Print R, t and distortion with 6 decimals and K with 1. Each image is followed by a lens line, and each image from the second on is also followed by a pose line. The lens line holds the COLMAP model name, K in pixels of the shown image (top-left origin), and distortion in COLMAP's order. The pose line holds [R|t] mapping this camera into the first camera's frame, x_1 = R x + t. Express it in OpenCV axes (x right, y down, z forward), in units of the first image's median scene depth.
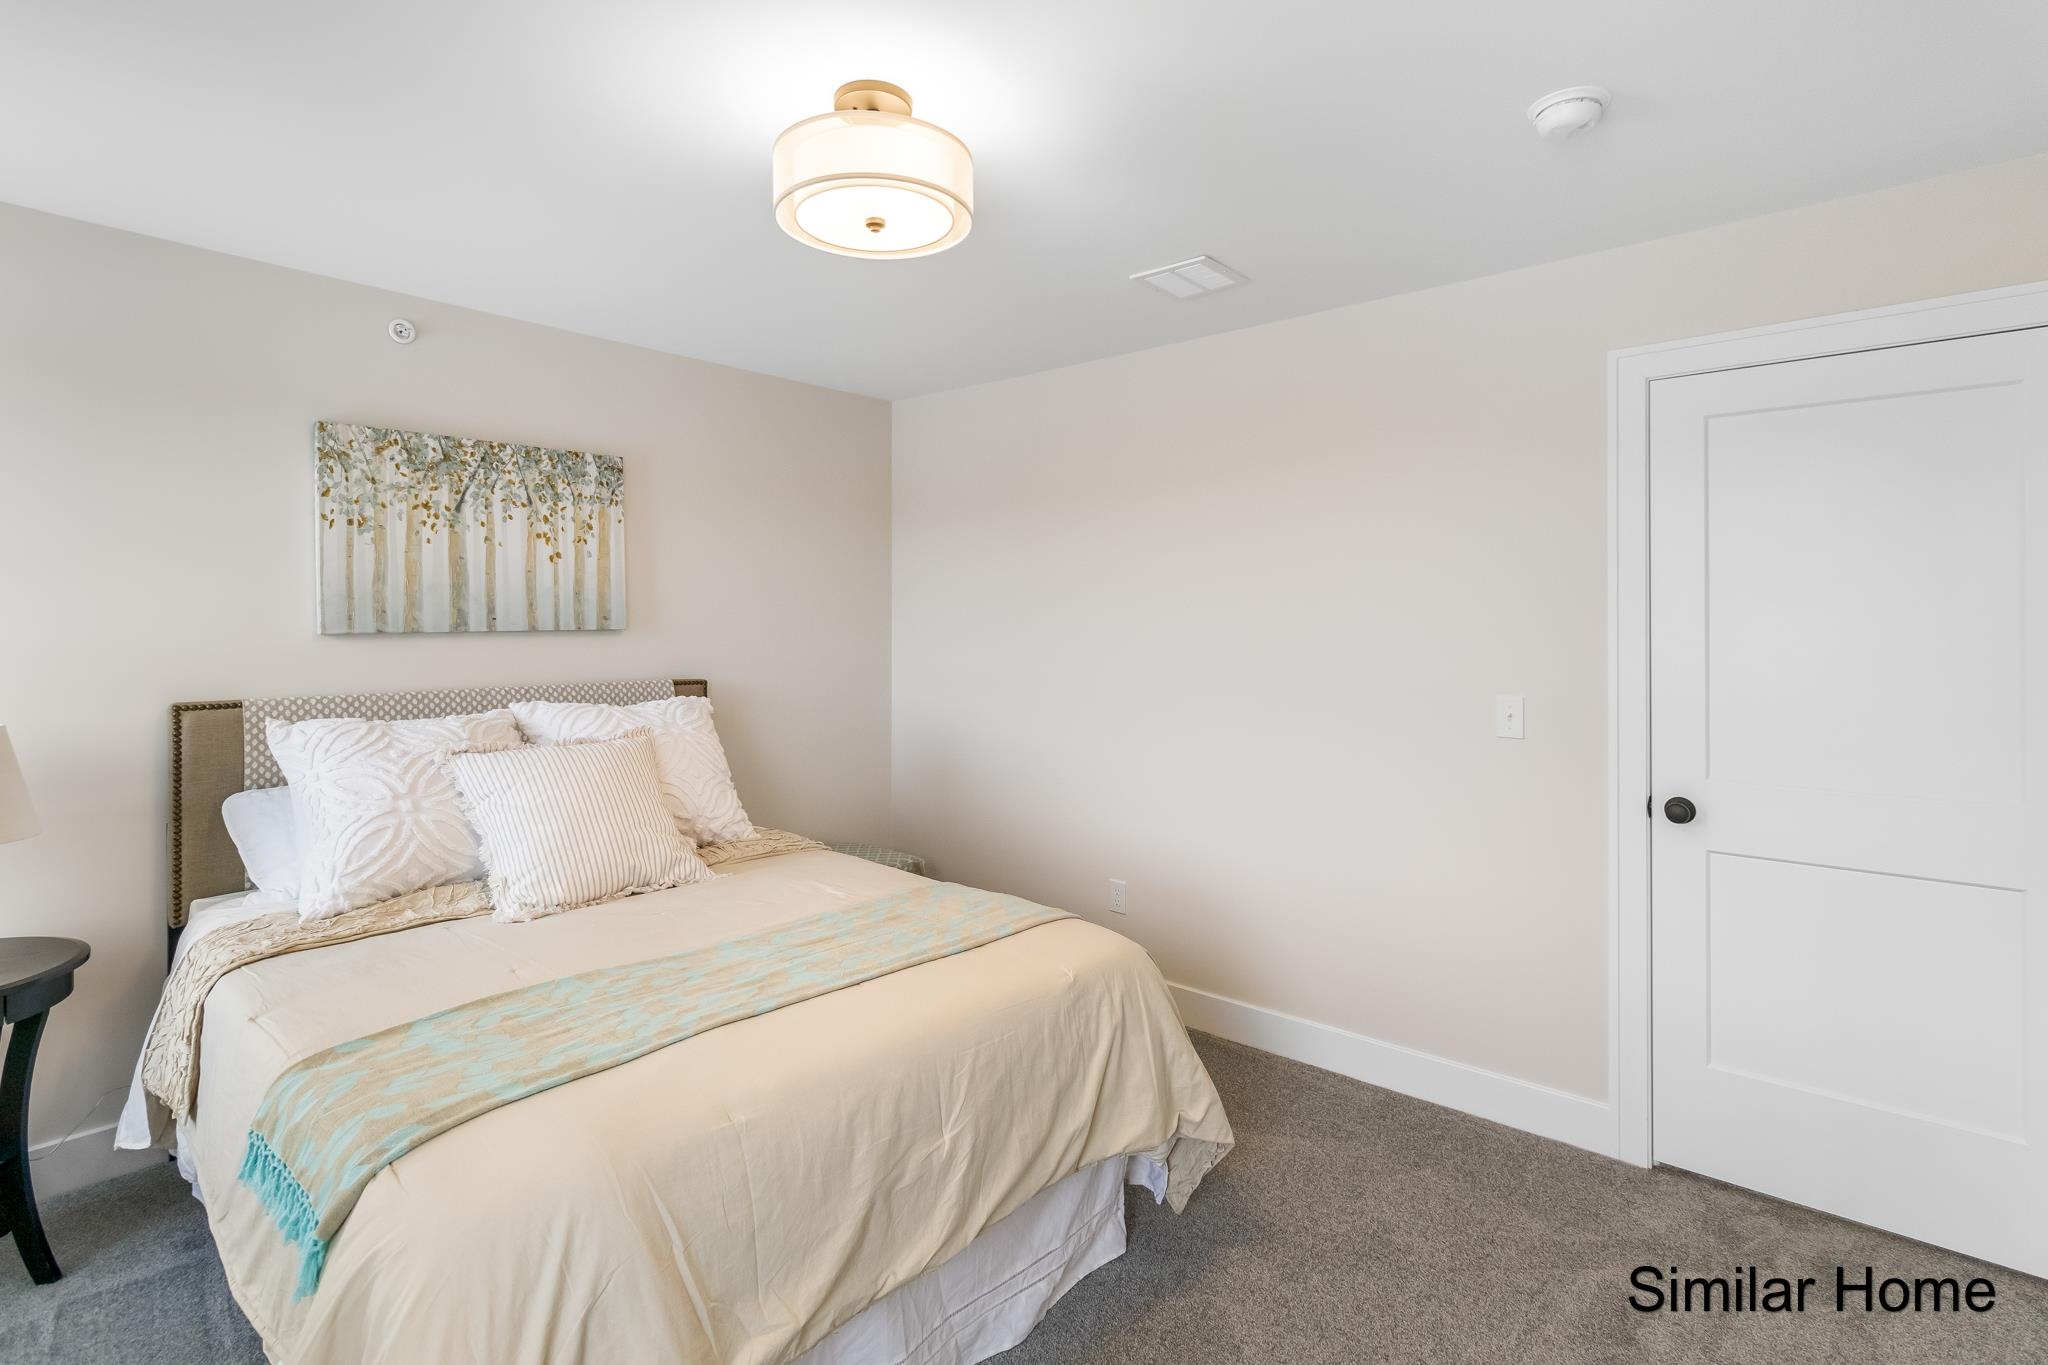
lens RADIAL K [[976.9, 0, 1017.2], [0, 976.9, 615.2], [0, 0, 1]] dist [-0.003342, -0.000388]
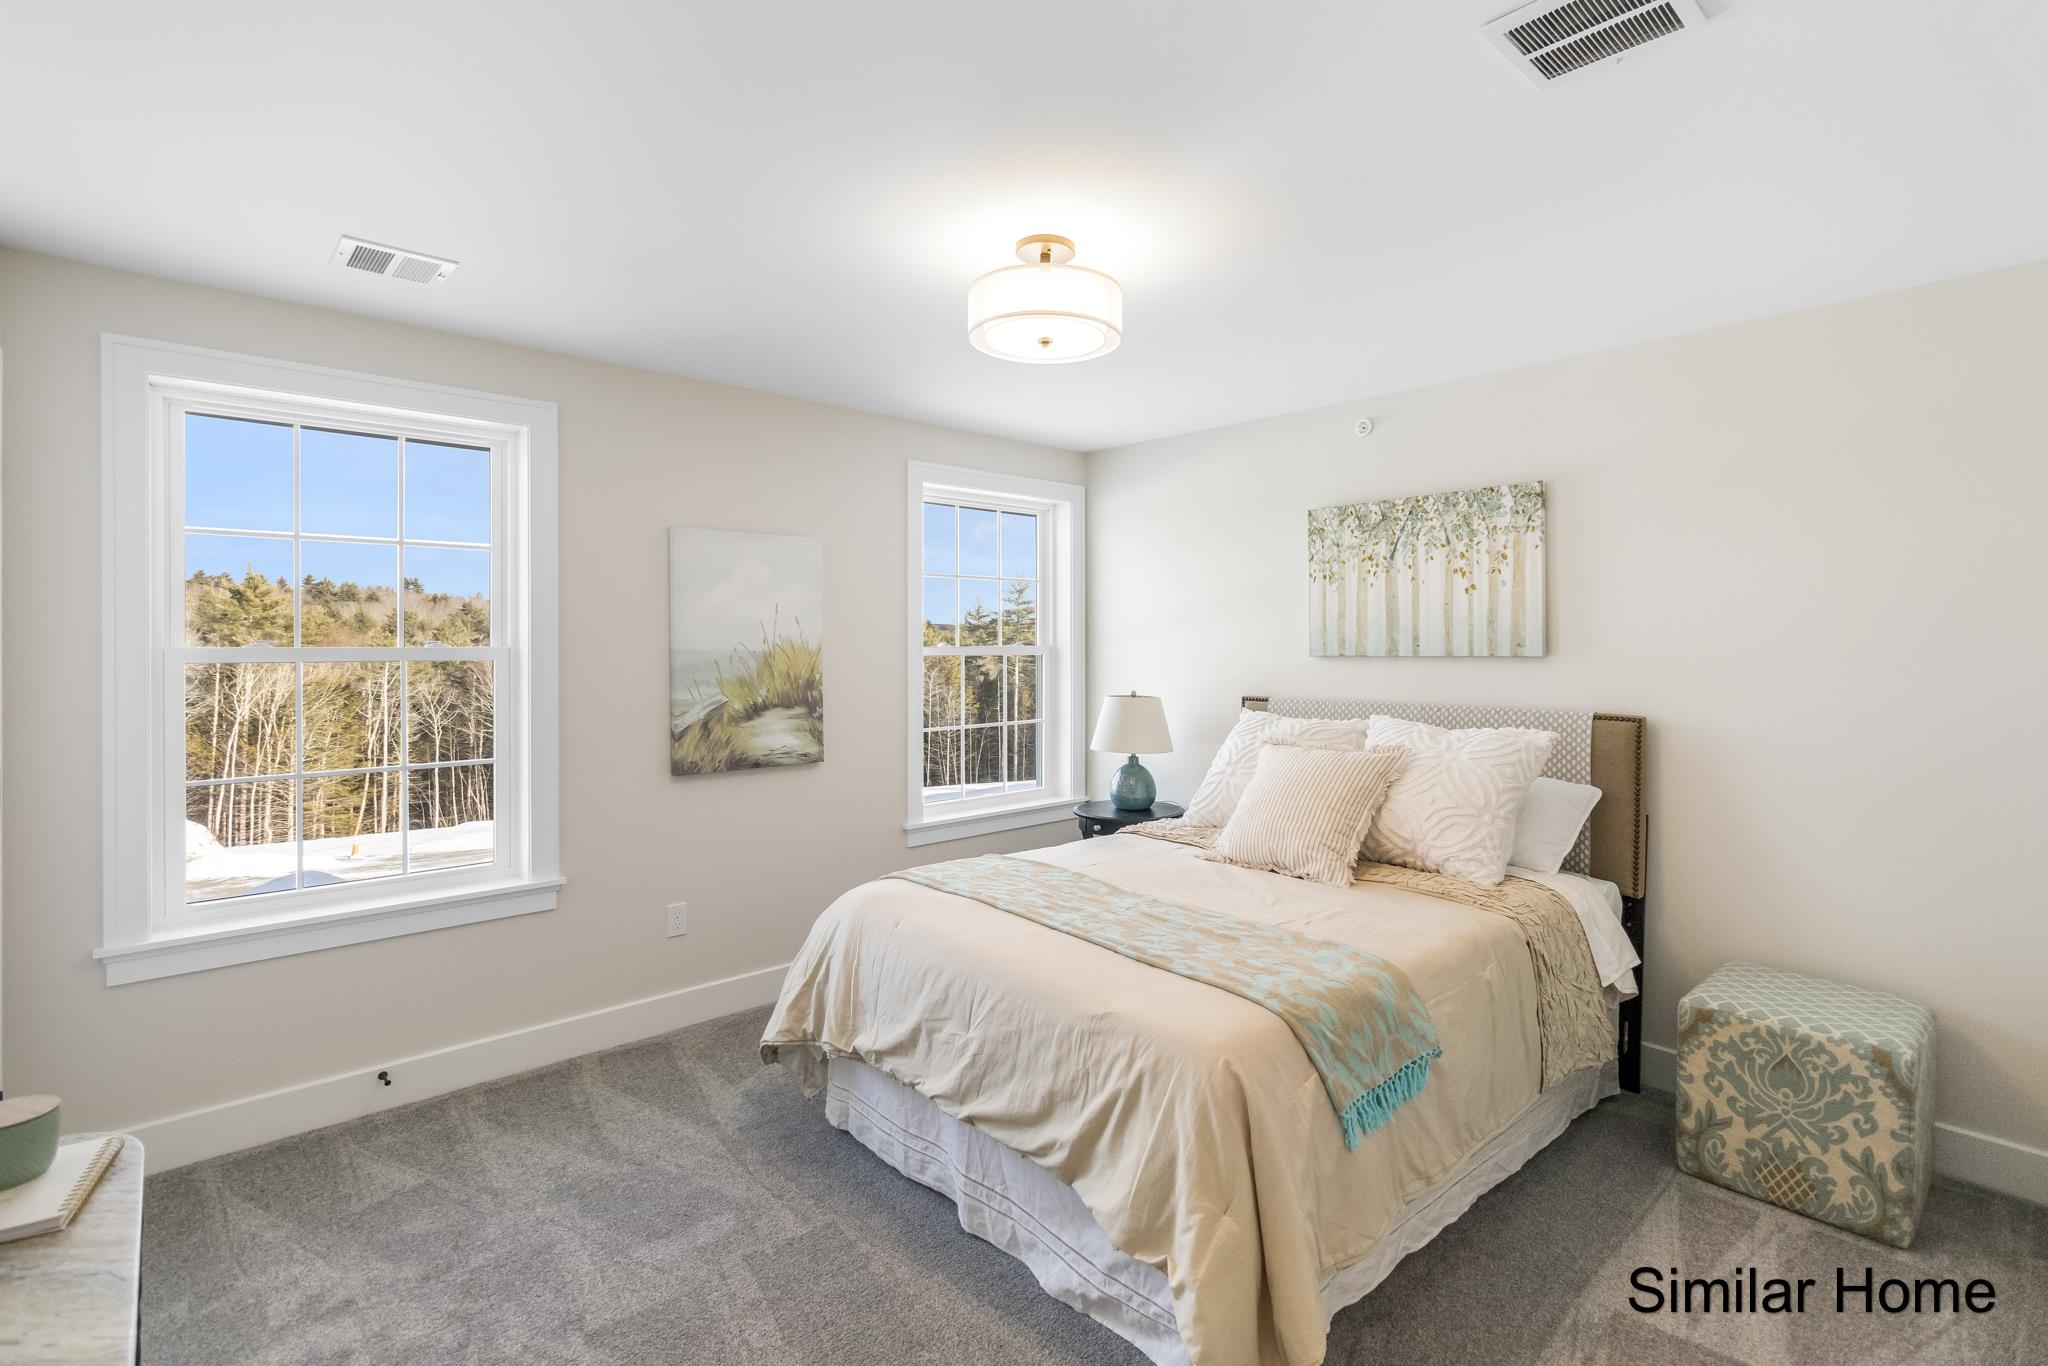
lens RADIAL K [[976.9, 0, 1071.8], [0, 976.9, 642.9], [0, 0, 1]] dist [-0.003342, -0.000388]
pose [[-0.095586, -0.000480, -0.995421, 0.711765], [0.005809, 0.999983, -0.001040, -0.001171], [0.995404, -0.005882, -0.095581, 0.724951]]
